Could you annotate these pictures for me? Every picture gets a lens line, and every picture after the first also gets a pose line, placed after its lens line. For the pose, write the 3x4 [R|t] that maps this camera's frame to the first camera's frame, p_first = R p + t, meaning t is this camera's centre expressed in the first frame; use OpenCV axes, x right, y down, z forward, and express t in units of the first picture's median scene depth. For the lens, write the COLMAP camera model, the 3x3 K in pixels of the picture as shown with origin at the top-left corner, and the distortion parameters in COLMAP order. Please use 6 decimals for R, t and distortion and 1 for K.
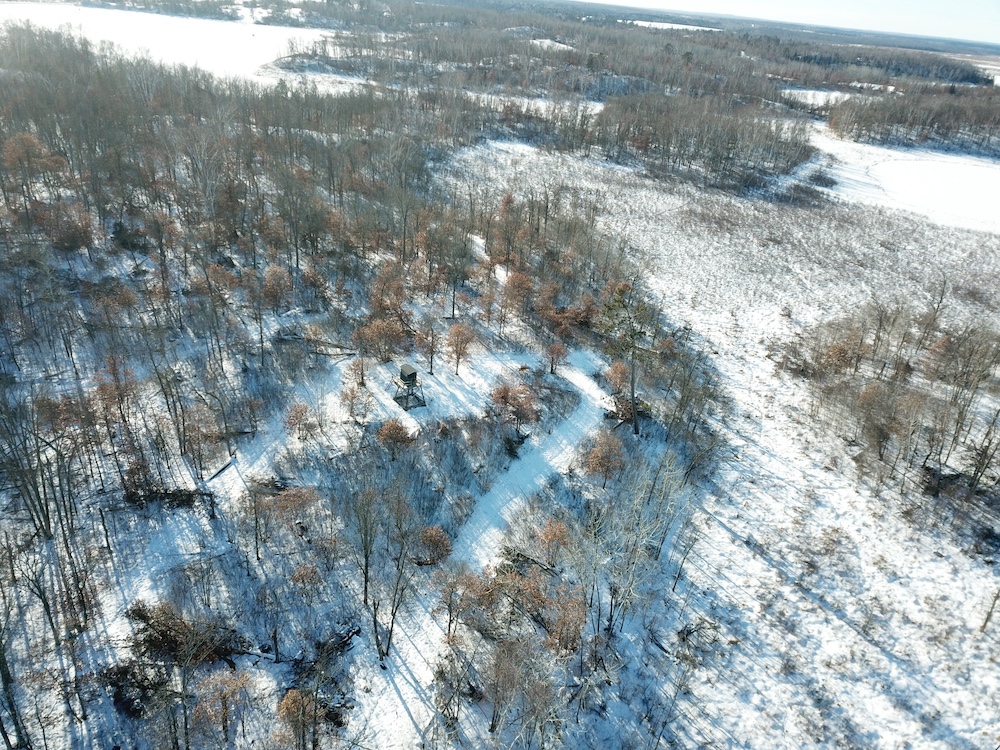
lens RADIAL K [[763.9, 0, 499.8], [0, 763.9, 374.7], [0, 0, 1]] dist [0.036425, -0.012033]
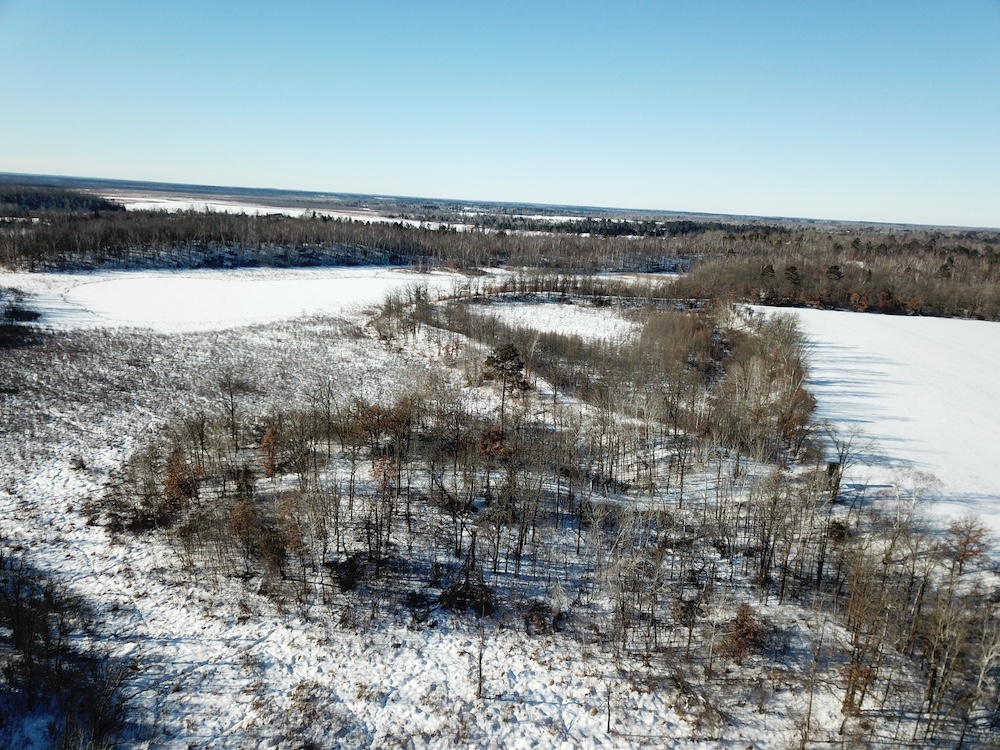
lens RADIAL K [[763.9, 0, 499.6], [0, 763.9, 375.4], [0, 0, 1]] dist [0.036425, -0.012033]
pose [[0.545295, -0.253355, 0.799040, -0.013583], [0.375414, 0.926100, 0.037445, -0.042202], [-0.749478, 0.279552, 0.600111, 0.202764]]
